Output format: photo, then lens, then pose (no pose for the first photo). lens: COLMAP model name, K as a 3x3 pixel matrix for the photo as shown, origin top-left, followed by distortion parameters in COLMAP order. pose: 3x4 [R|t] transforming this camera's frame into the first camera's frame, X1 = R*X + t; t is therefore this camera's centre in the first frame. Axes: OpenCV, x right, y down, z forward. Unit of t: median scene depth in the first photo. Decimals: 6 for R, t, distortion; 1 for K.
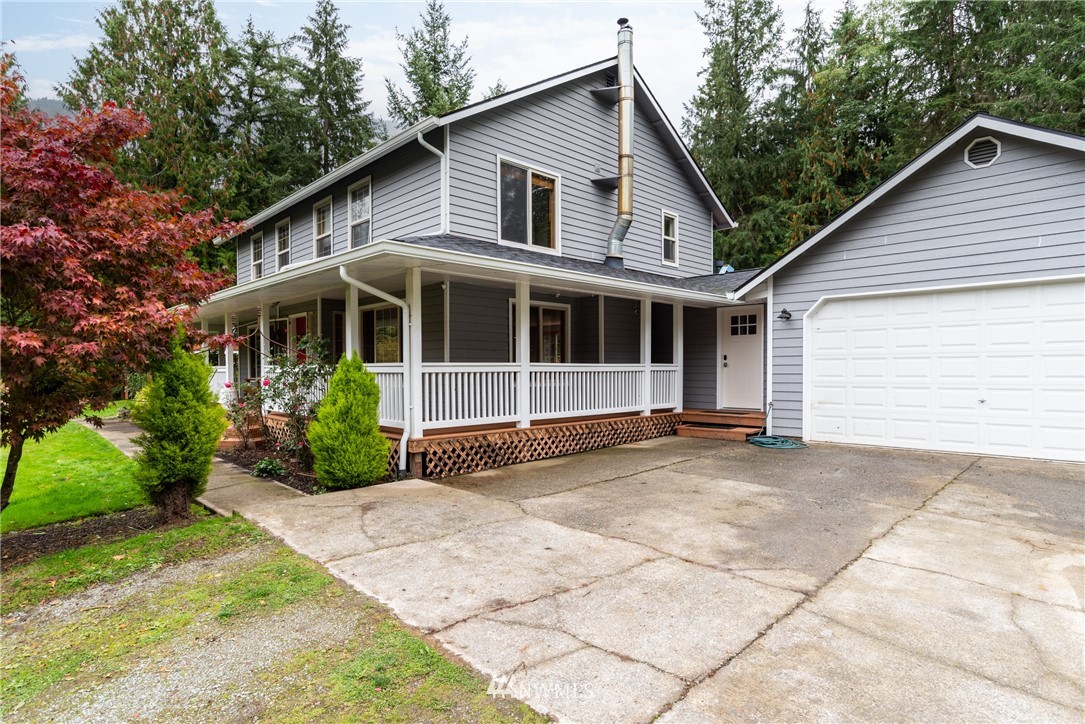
lens RADIAL K [[588.3, 0, 542.5], [0, 588.3, 362.0], [0, 0, 1]] dist [-0.004786, 0.000563]
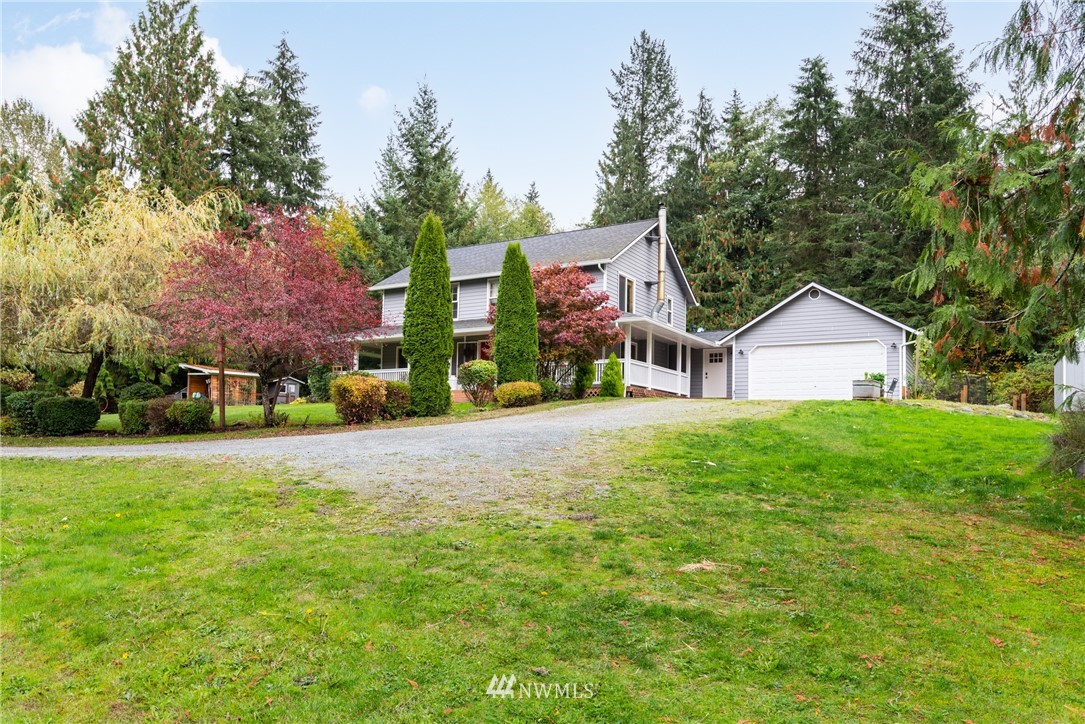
lens RADIAL K [[661.3, 0, 542.5], [0, 661.3, 362.0], [0, 0, 1]] dist [0.002281, -0.000063]
pose [[0.976772, 0.054762, 0.207164, -0.484572], [-0.037047, 0.995392, -0.088446, 0.118700], [-0.211053, 0.078717, 0.974300, -0.748527]]
